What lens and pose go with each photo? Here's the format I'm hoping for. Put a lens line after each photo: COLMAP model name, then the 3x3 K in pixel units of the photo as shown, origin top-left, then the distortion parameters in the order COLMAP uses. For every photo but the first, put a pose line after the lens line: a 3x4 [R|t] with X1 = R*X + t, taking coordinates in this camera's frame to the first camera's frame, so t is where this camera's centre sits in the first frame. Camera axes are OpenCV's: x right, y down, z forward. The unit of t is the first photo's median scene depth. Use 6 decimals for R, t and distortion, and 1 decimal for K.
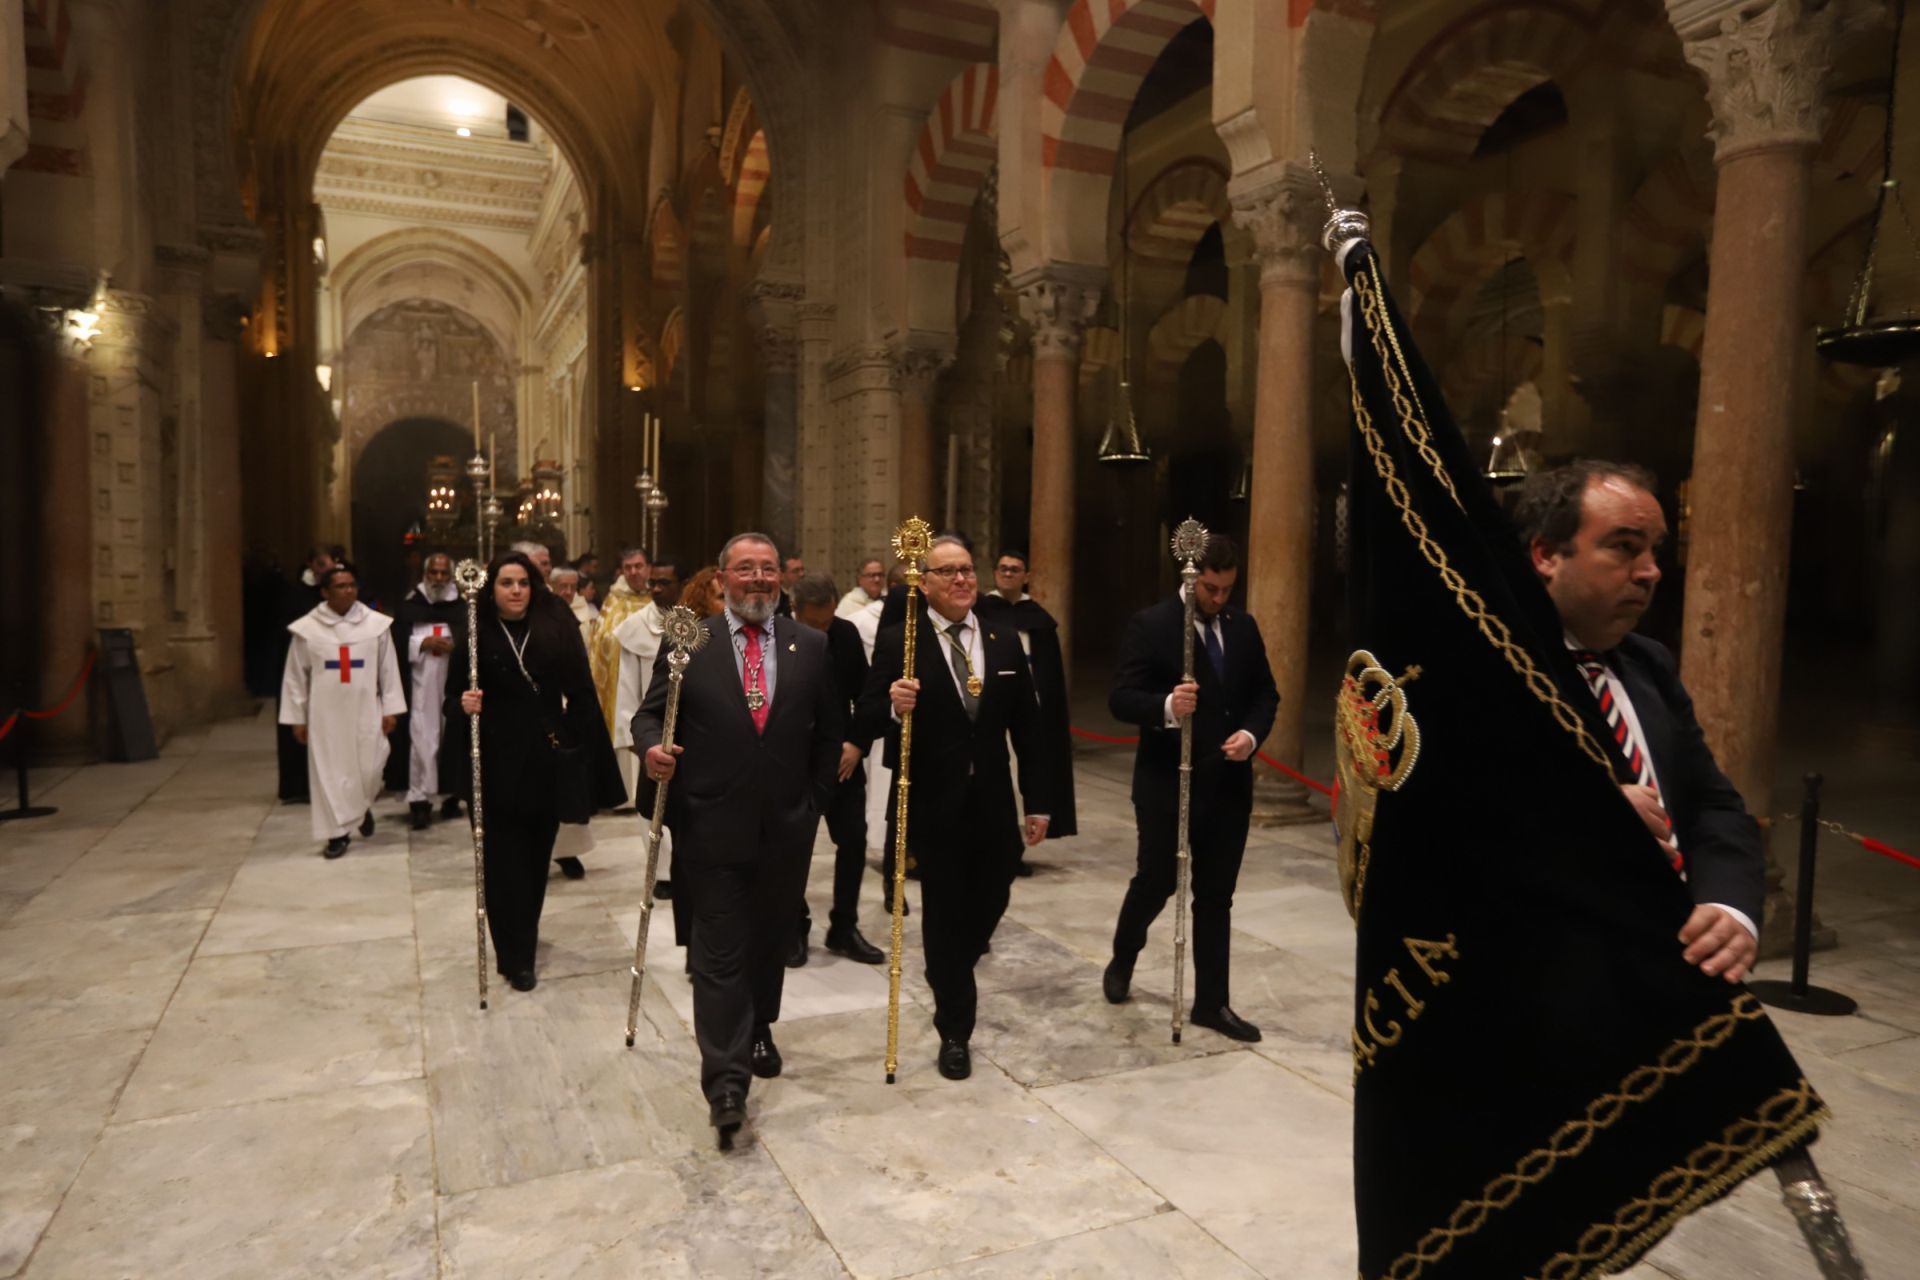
lens RADIAL K [[1225.8, 0, 947.6], [0, 1225.8, 640.8], [0, 0, 1]] dist [-0.023707, 0.039667]
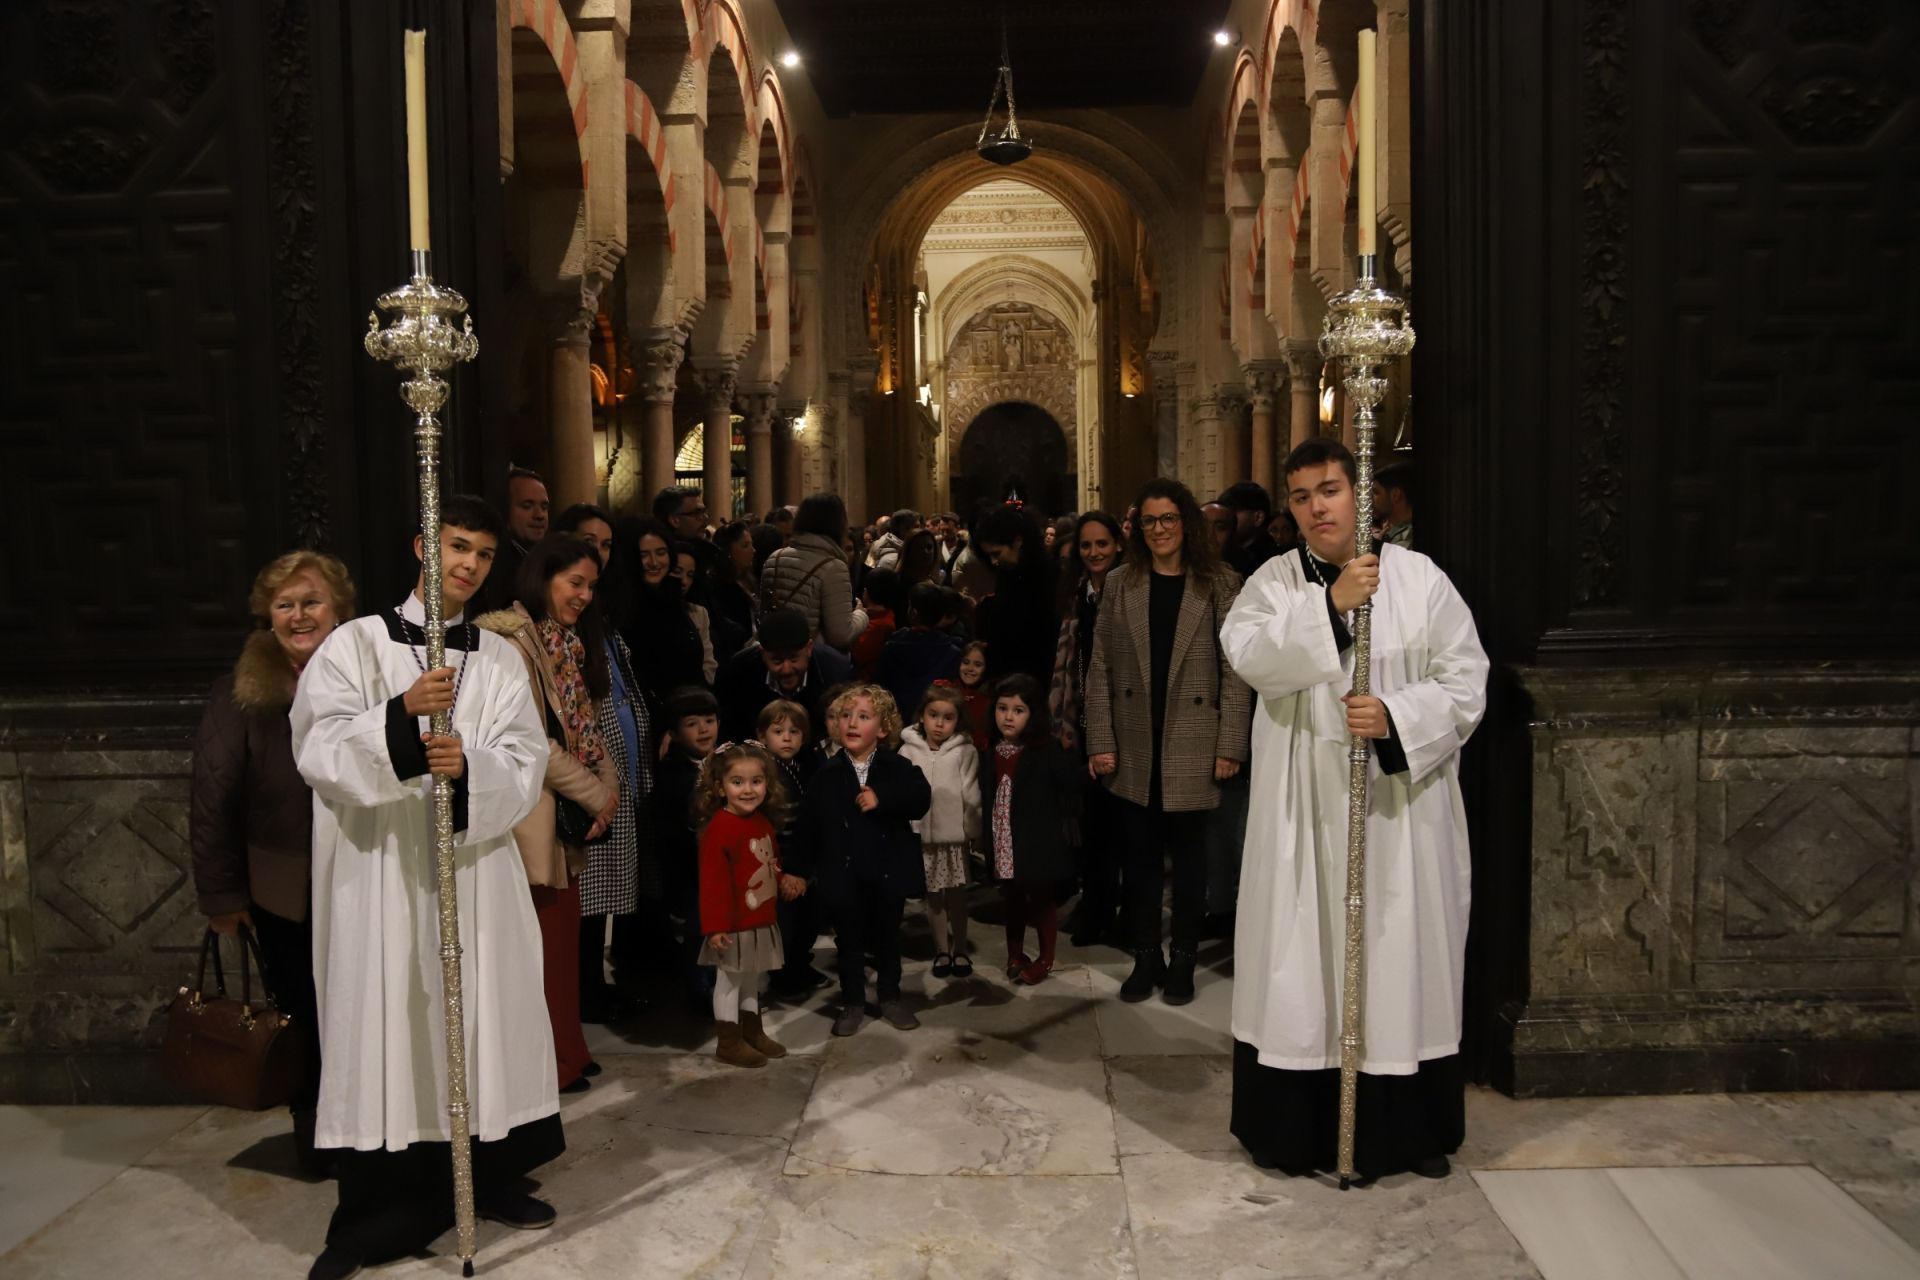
lens RADIAL K [[1341.5, 0, 966.7], [0, 1341.5, 649.4], [0, 0, 1]] dist [0.002533, 0.035477]
pose [[0.896313, 0.020033, -0.442969, 0.229339], [-0.005453, 0.999401, 0.034163, 0.019554], [0.443388, -0.028205, 0.895886, -0.376191]]
